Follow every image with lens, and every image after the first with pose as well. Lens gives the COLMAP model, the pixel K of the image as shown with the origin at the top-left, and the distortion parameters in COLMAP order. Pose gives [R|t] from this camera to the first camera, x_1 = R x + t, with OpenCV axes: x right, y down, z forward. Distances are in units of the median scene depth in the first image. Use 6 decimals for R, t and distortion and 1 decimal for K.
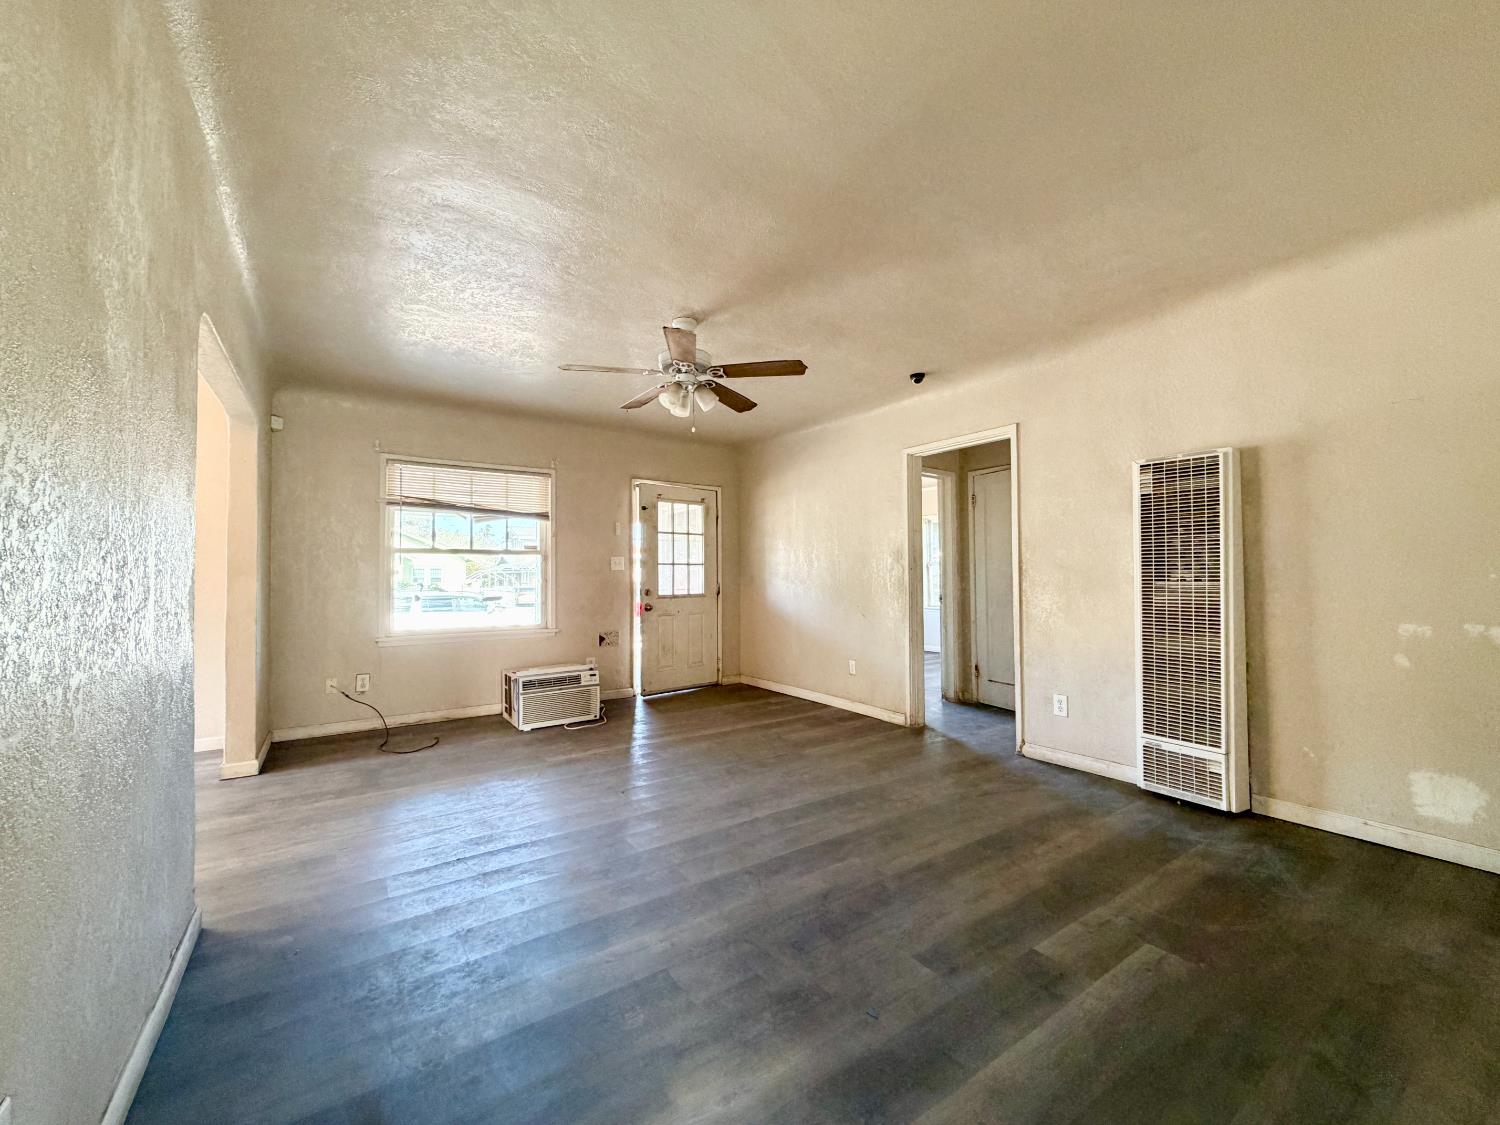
lens RADIAL K [[598.6, 0, 744.1], [0, 598.6, 562.0], [0, 0, 1]] dist [-0.001458, 0.000236]
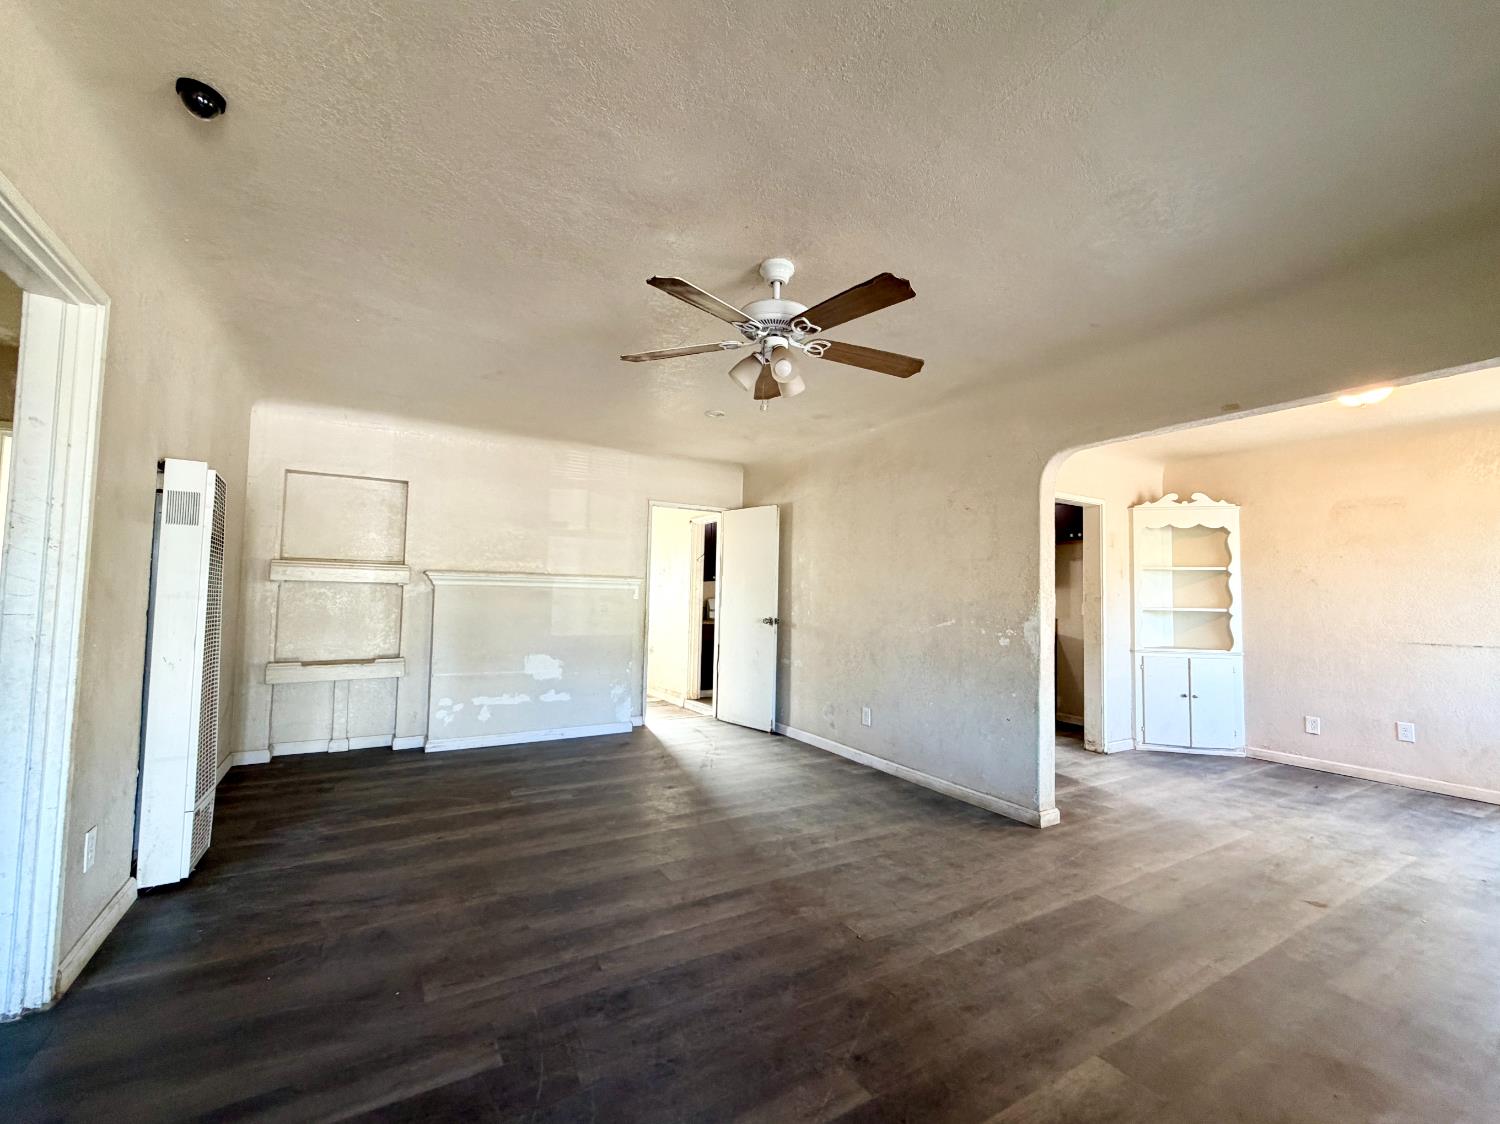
lens RADIAL K [[625.8, 0, 750.0], [0, 625.8, 562.0], [0, 0, 1]] dist [0.000318, 0.000670]
pose [[-0.998844, -0.011660, 0.046639, -0.090766], [-0.015517, 0.996410, -0.083226, 0.016358], [-0.045501, -0.083853, -0.995439, 1.480924]]
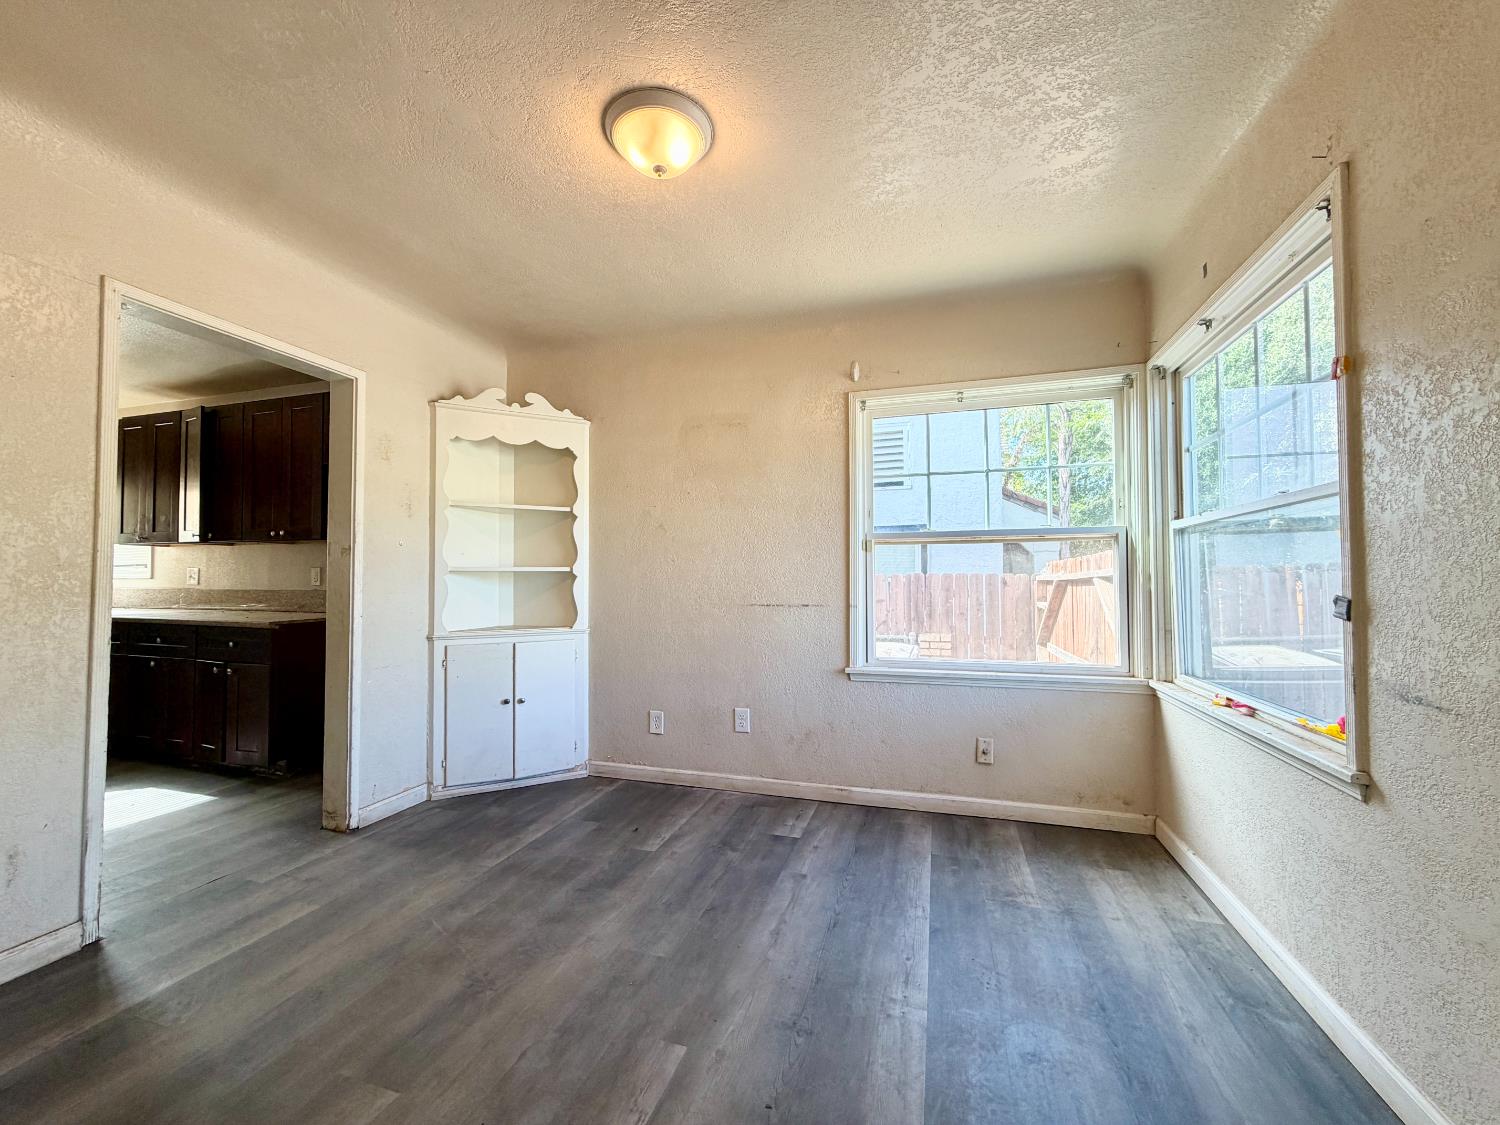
lens RADIAL K [[598.6, 0, 744.1], [0, 598.6, 562.0], [0, 0, 1]] dist [-0.001458, 0.000236]
pose [[-0.783533, -0.011074, -0.621251, -0.728771], [0.024464, 0.998516, -0.048653, 0.031172], [0.620868, -0.053320, -0.782099, 0.920280]]
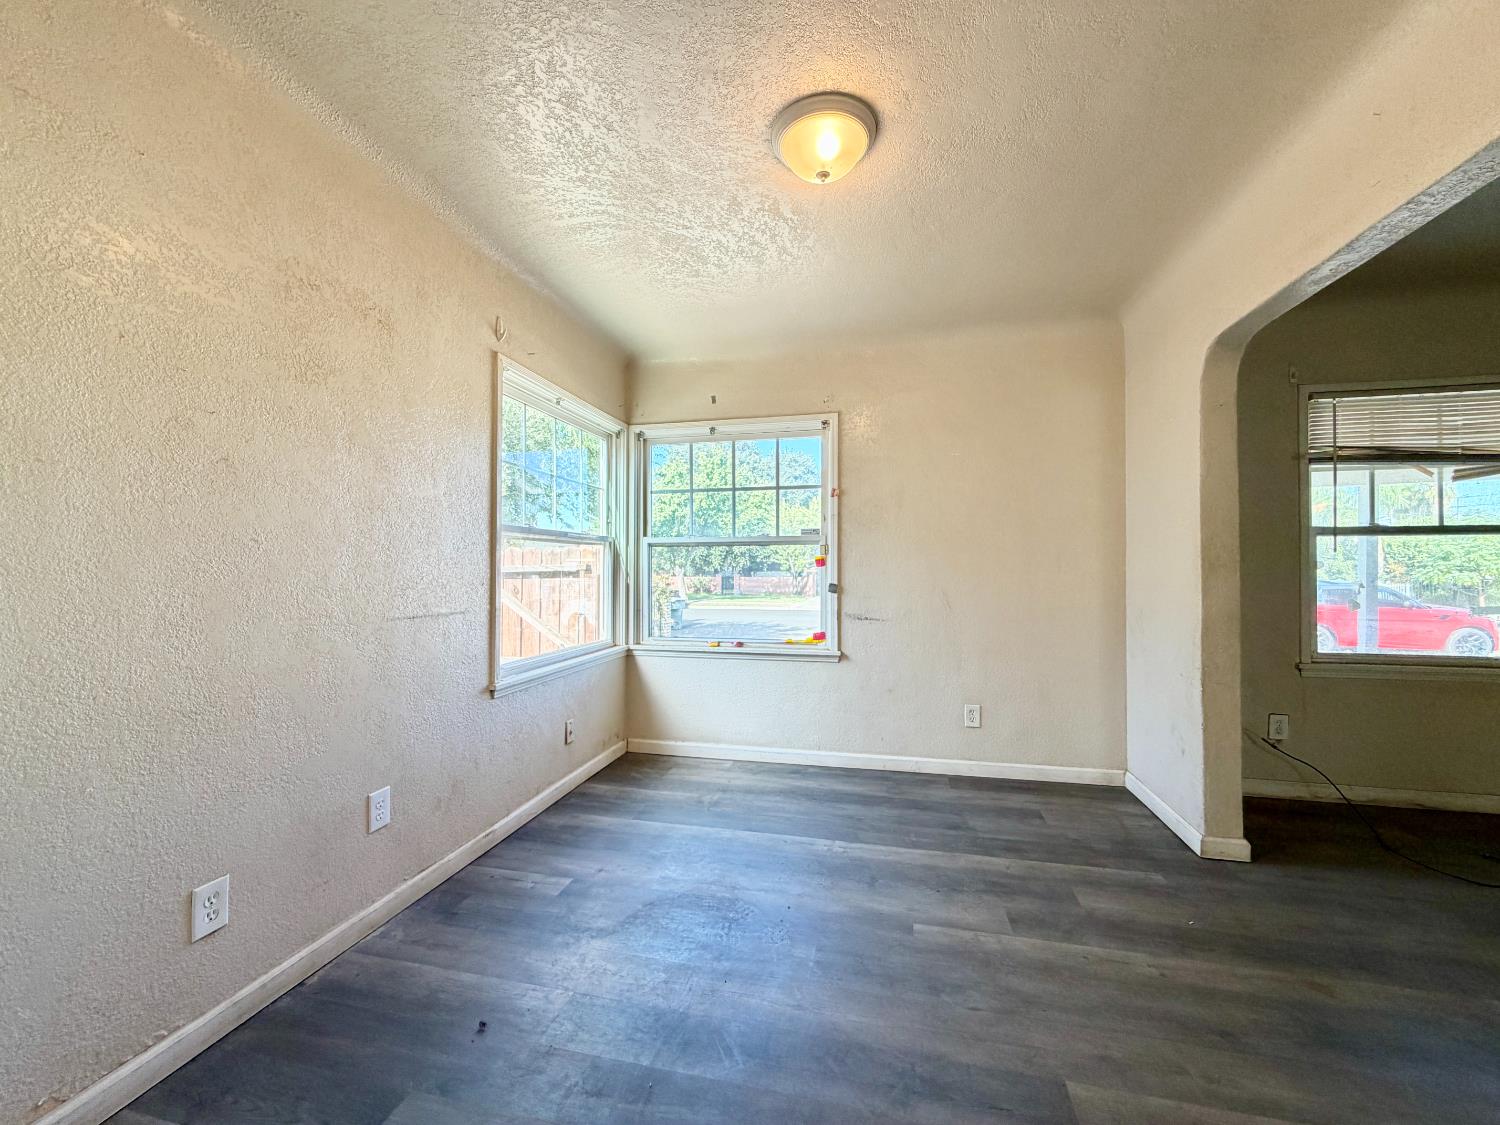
lens RADIAL K [[596.9, 0, 750.0], [0, 596.9, 562.5], [0, 0, 1]] dist [-0.001631, -0.000241]
pose [[0.684494, -0.001996, -0.729016, -0.658186], [0.014307, 0.999840, 0.010696, -0.001438], [0.728878, -0.017751, 0.684413, 0.118128]]
